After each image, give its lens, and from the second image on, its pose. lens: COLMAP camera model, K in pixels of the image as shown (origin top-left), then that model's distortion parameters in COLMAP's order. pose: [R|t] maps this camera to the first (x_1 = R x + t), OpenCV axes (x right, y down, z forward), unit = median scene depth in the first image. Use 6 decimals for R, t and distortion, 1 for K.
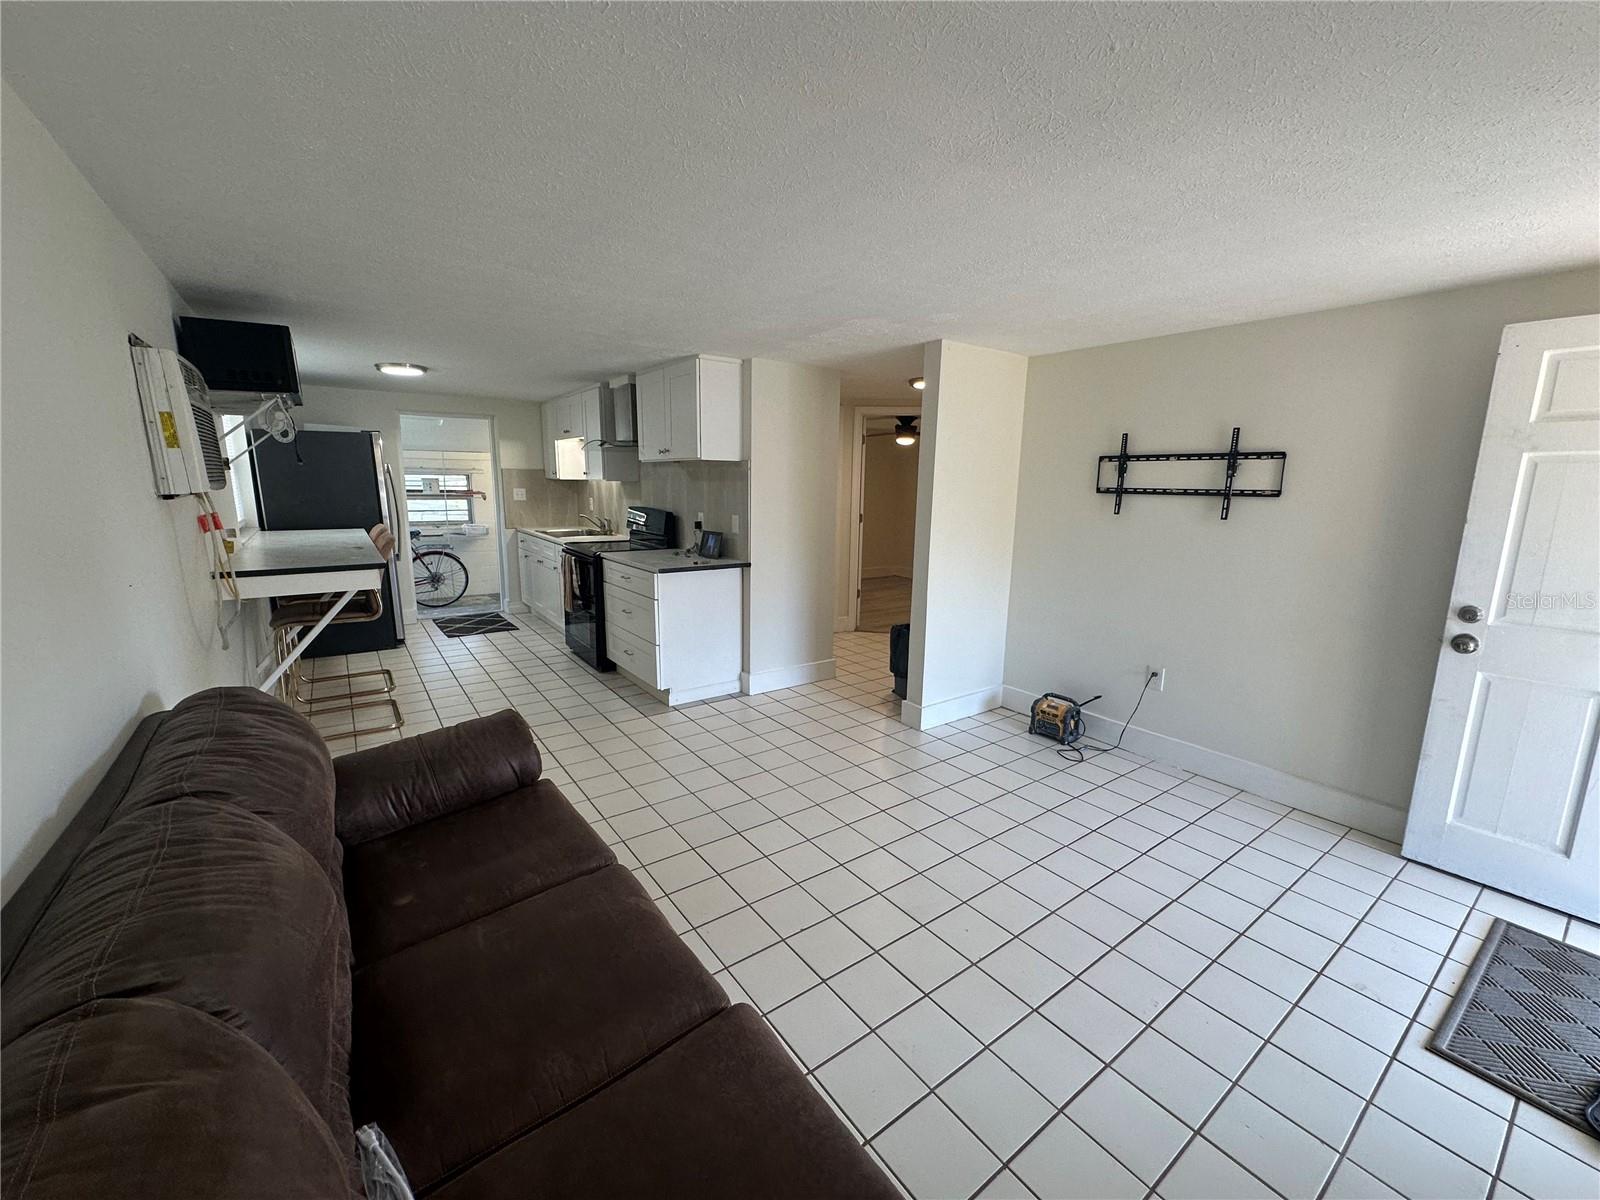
lens RADIAL K [[639.5, 0, 802.1], [0, 639.5, 602.0], [0, 0, 1]] dist [-0.000039, 0.000767]
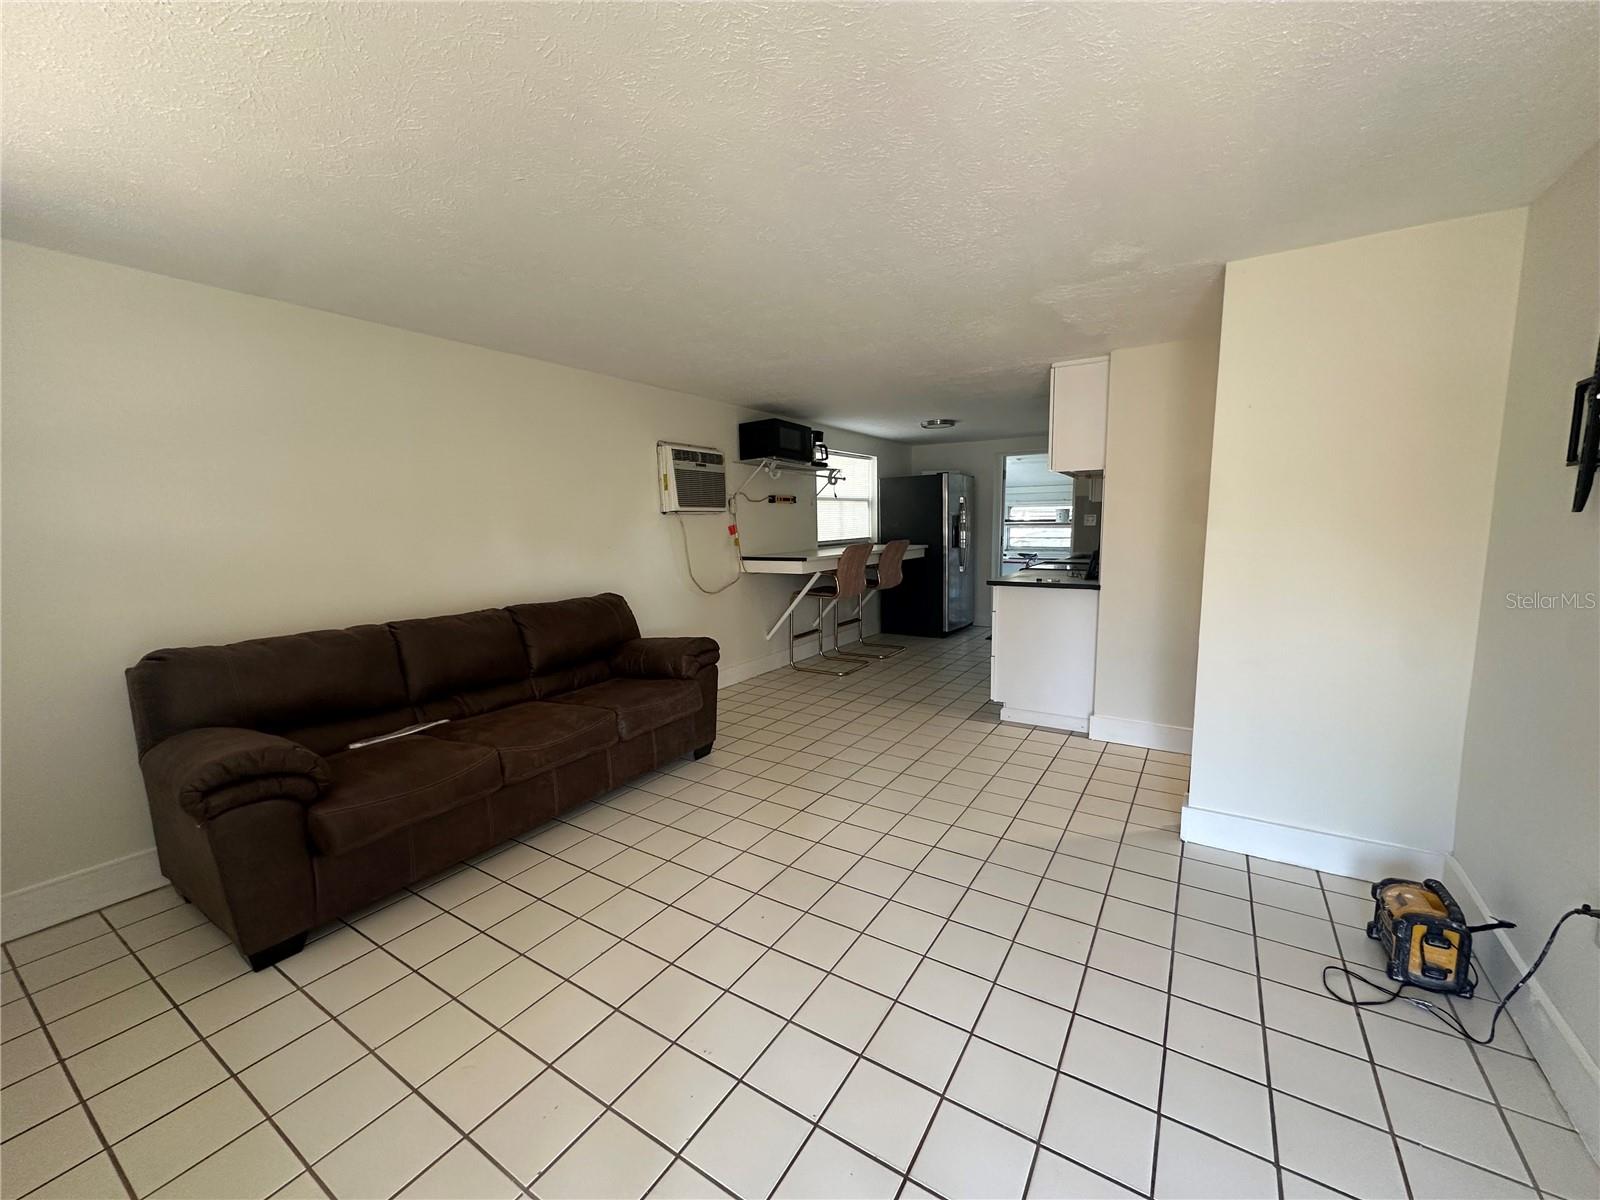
lens RADIAL K [[639.5, 0, 802.9], [0, 639.5, 603.4], [0, 0, 1]] dist [-0.000039, 0.000767]
pose [[0.368209, 0.097396, -0.924628, 0.684503], [-0.153341, 0.987240, 0.042927, -0.014756], [0.917011, 0.125977, 0.378446, 0.364710]]
